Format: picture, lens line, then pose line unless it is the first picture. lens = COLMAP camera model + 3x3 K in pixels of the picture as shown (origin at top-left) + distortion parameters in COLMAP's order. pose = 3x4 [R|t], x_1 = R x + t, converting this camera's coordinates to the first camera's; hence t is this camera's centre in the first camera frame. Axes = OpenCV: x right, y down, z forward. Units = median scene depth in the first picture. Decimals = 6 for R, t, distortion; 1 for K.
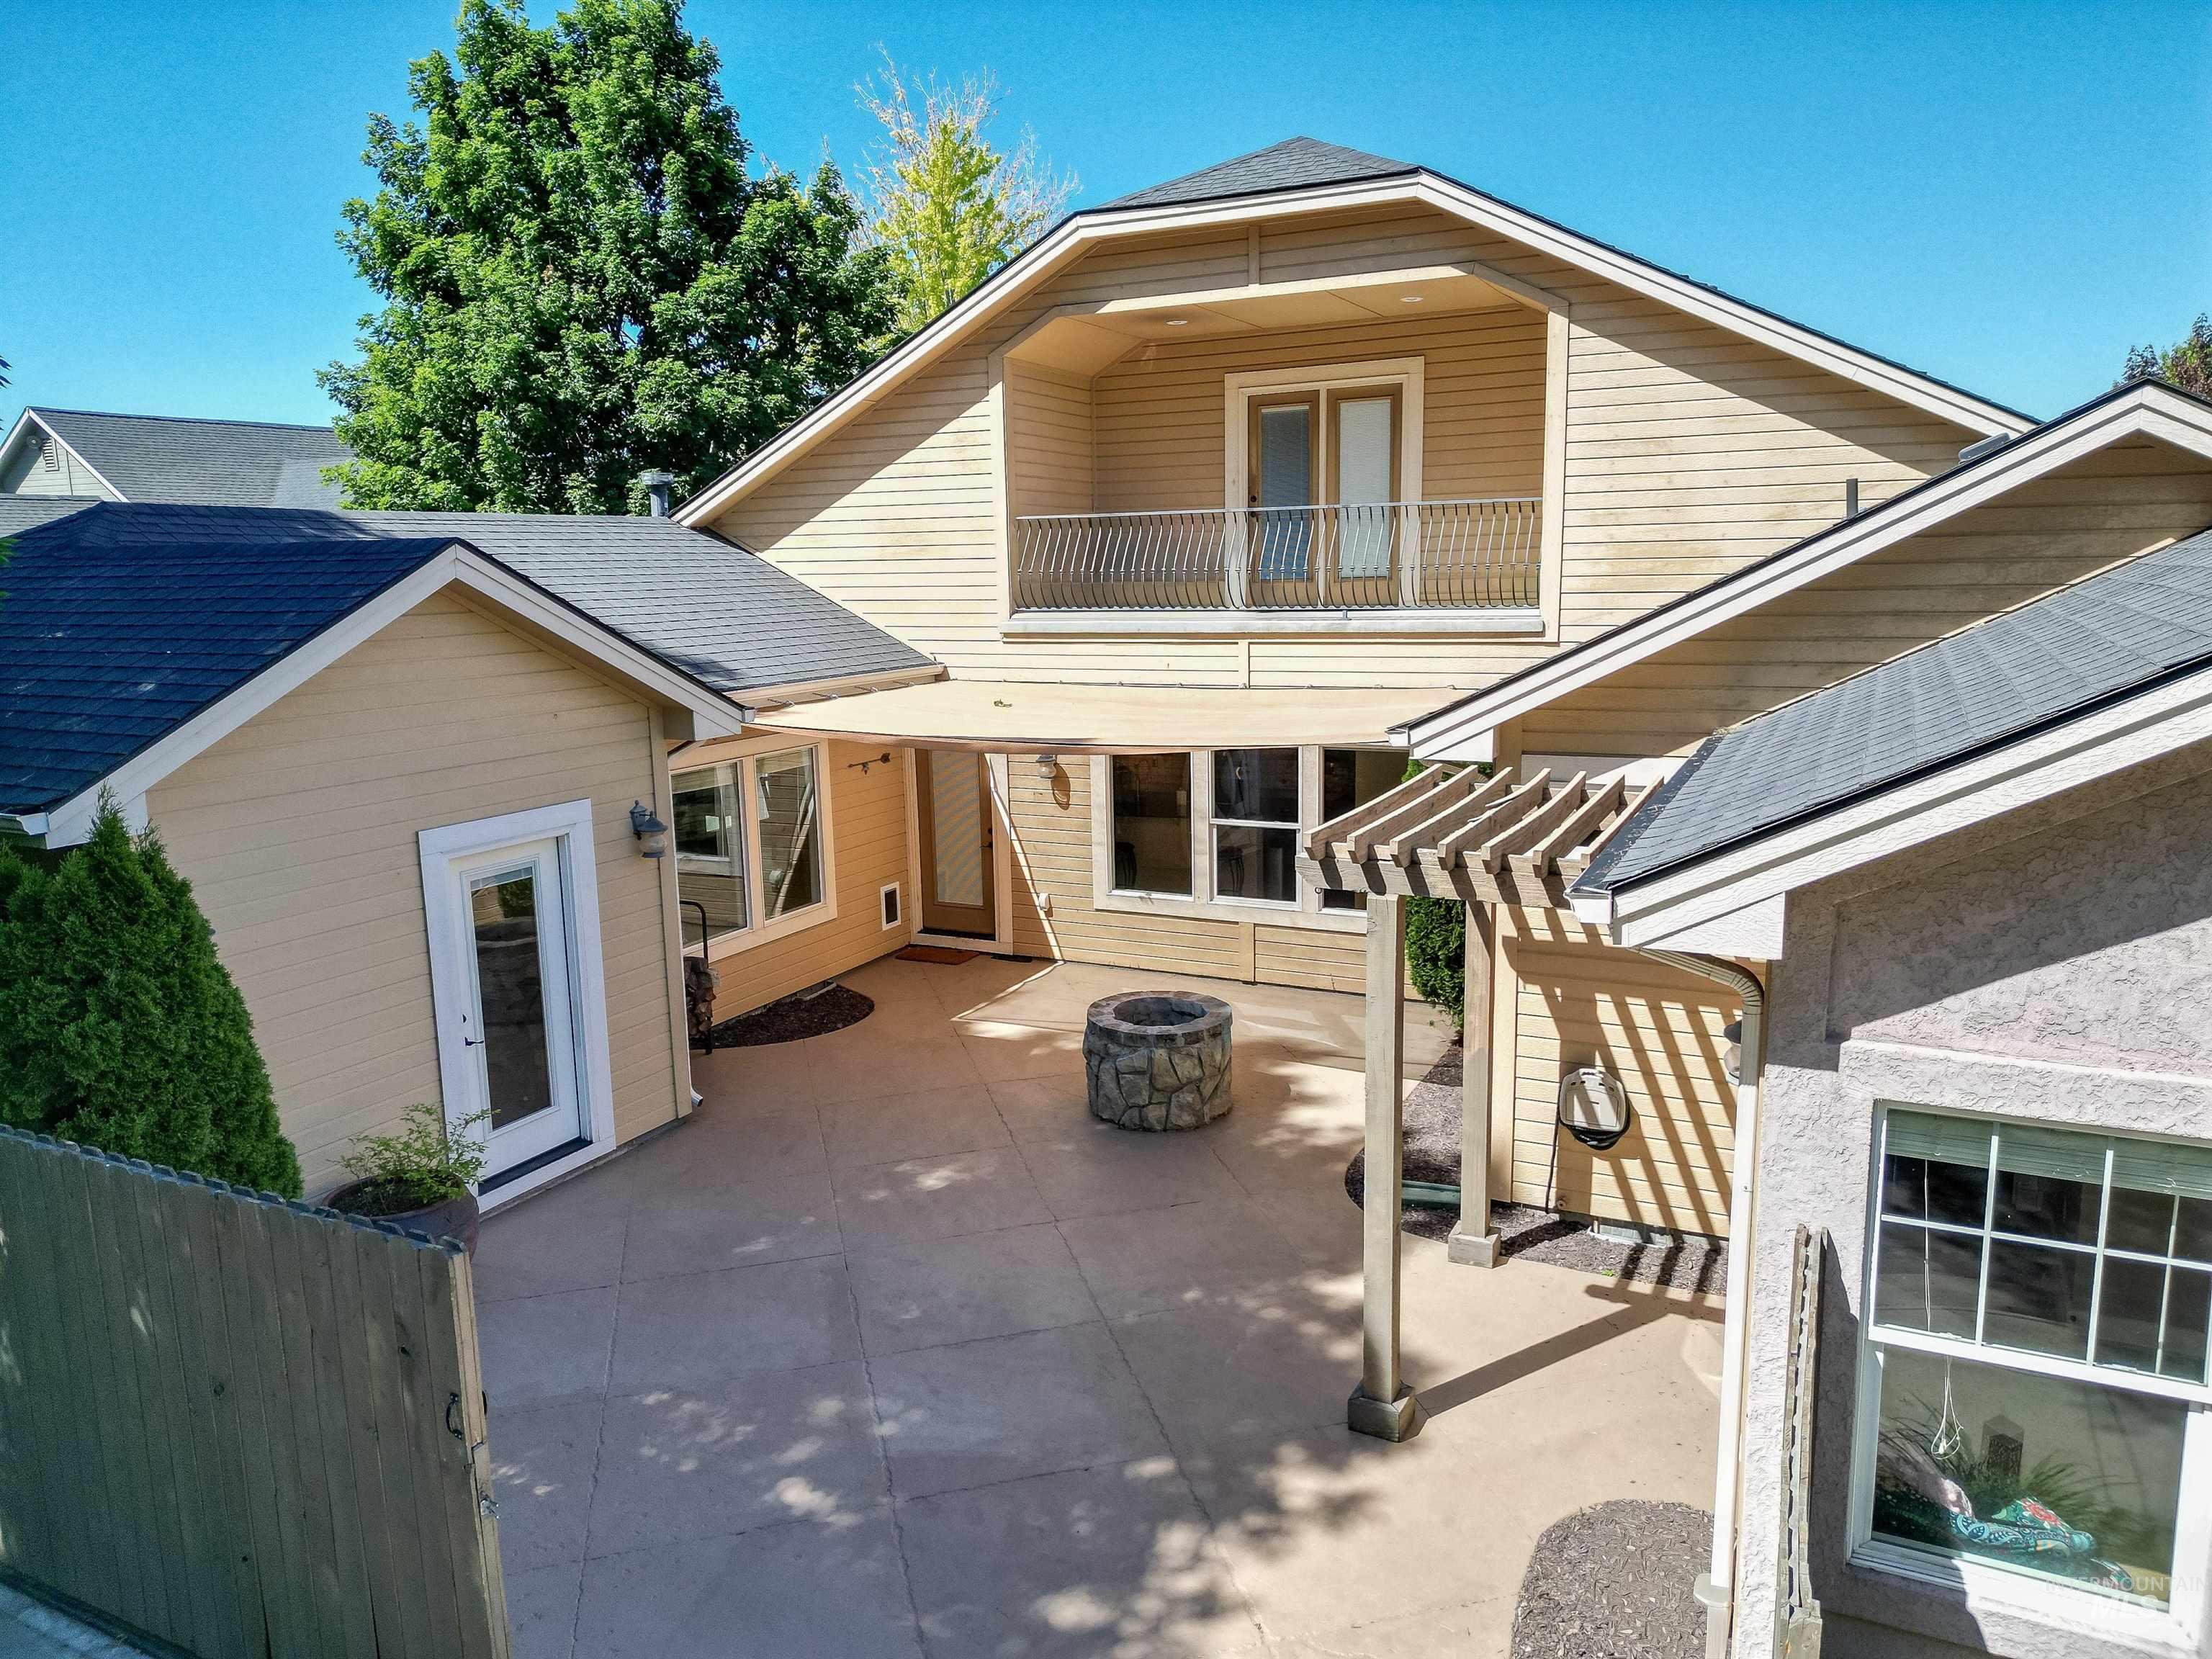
lens RADIAL K [[1543.9, 0, 1106.0], [0, 1543.9, 829.5], [0, 0, 1]] dist [0.113486, -0.135782]
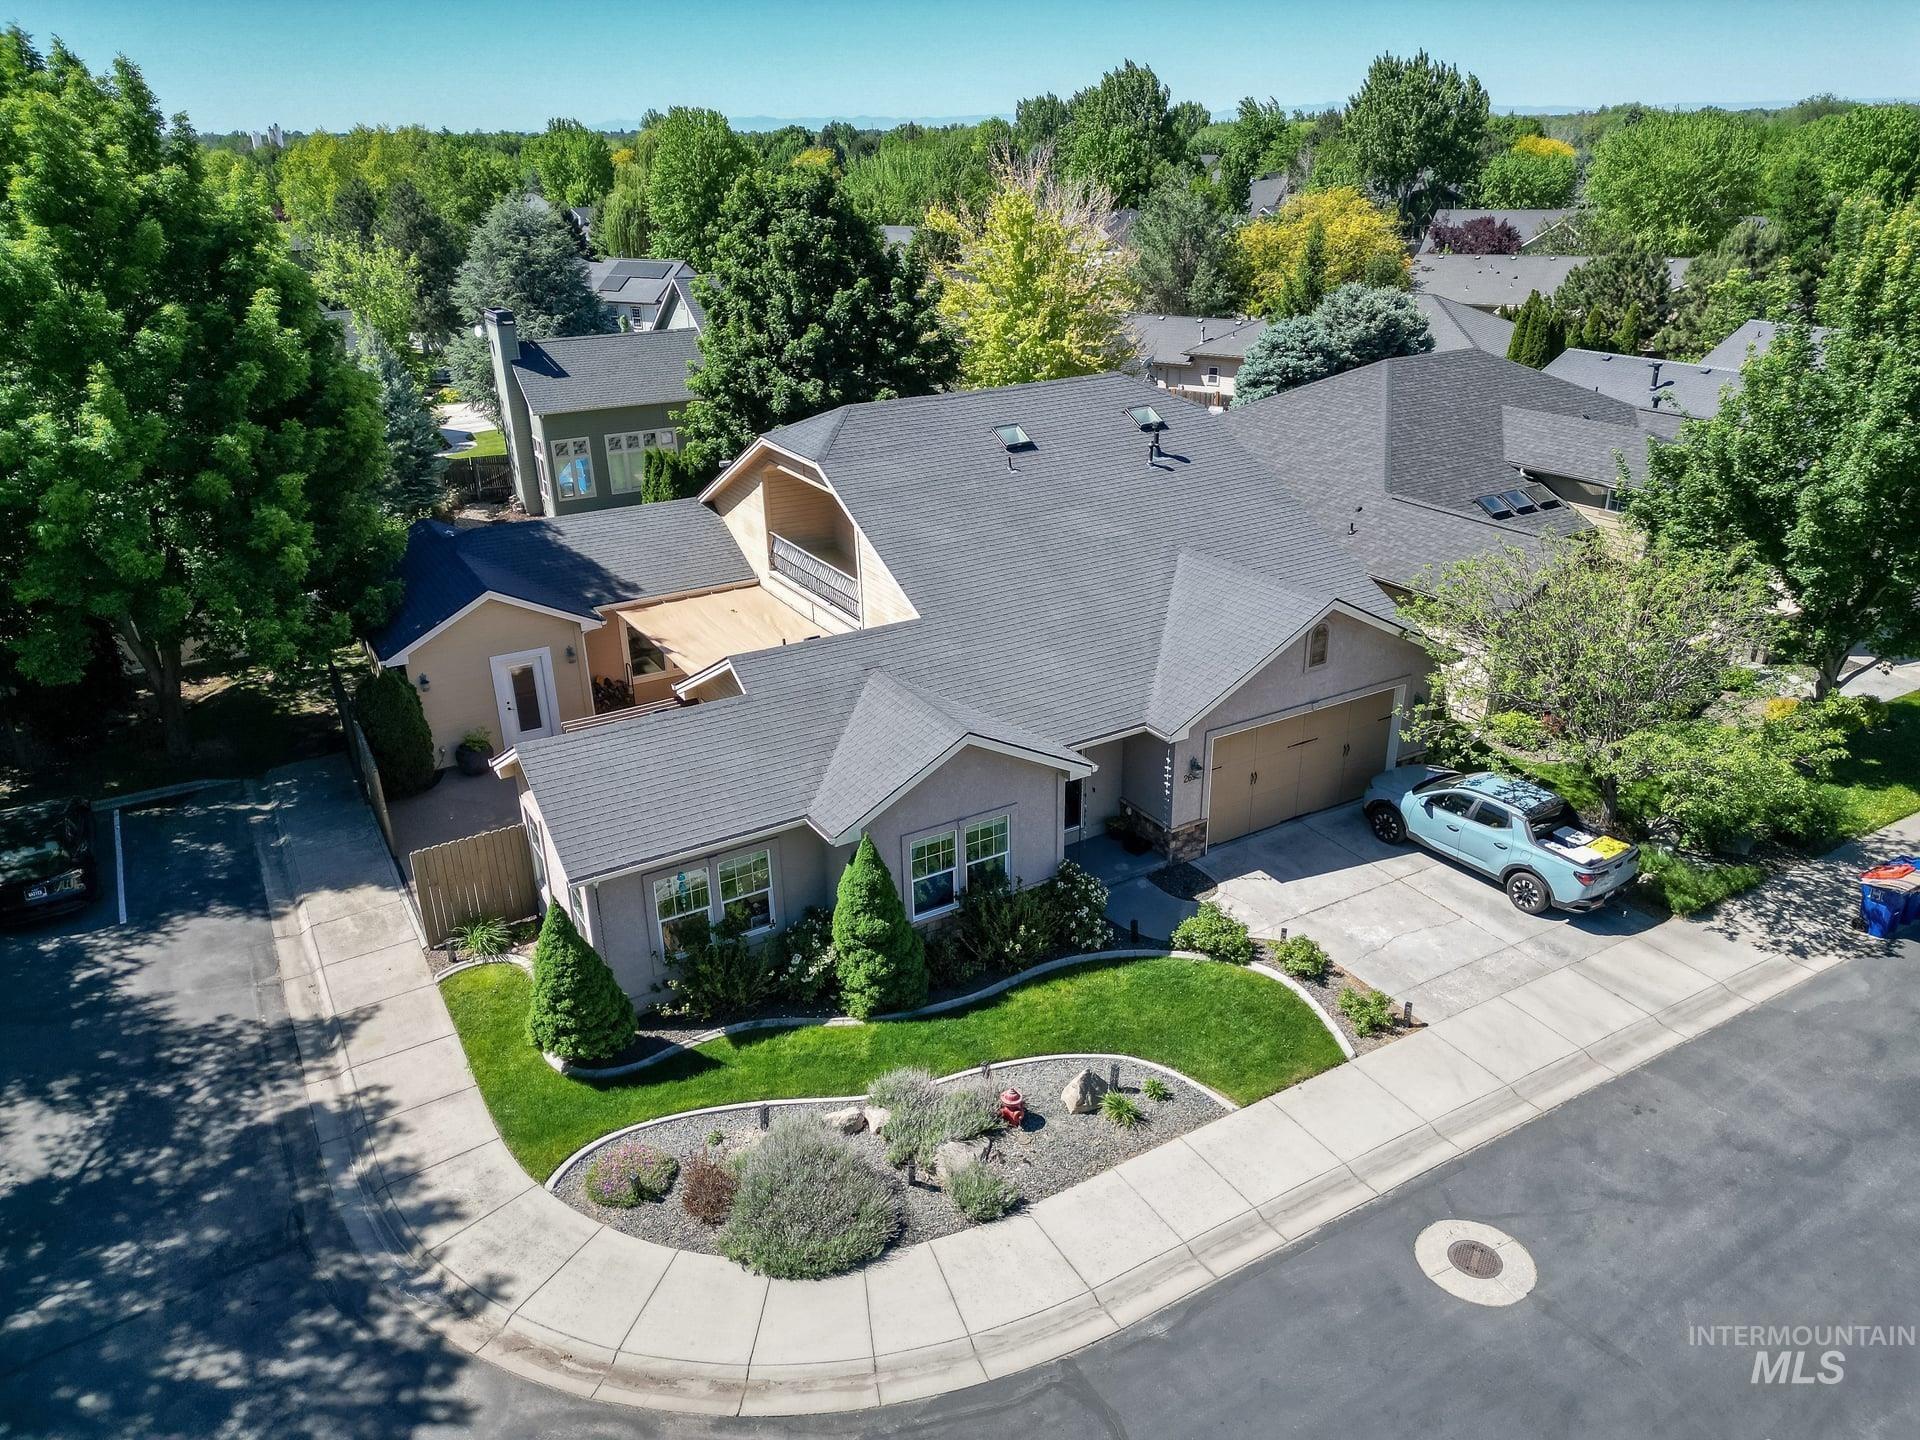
lens RADIAL K [[1340.1, 0, 960.0], [0, 1340.1, 720.0], [0, 0, 1]] dist [0.113486, -0.135782]
pose [[0.841721, 0.219073, -0.493471, 1.104232], [-0.092940, 0.959129, 0.267270, -0.422761], [0.531854, -0.179104, 0.827679, -0.590092]]
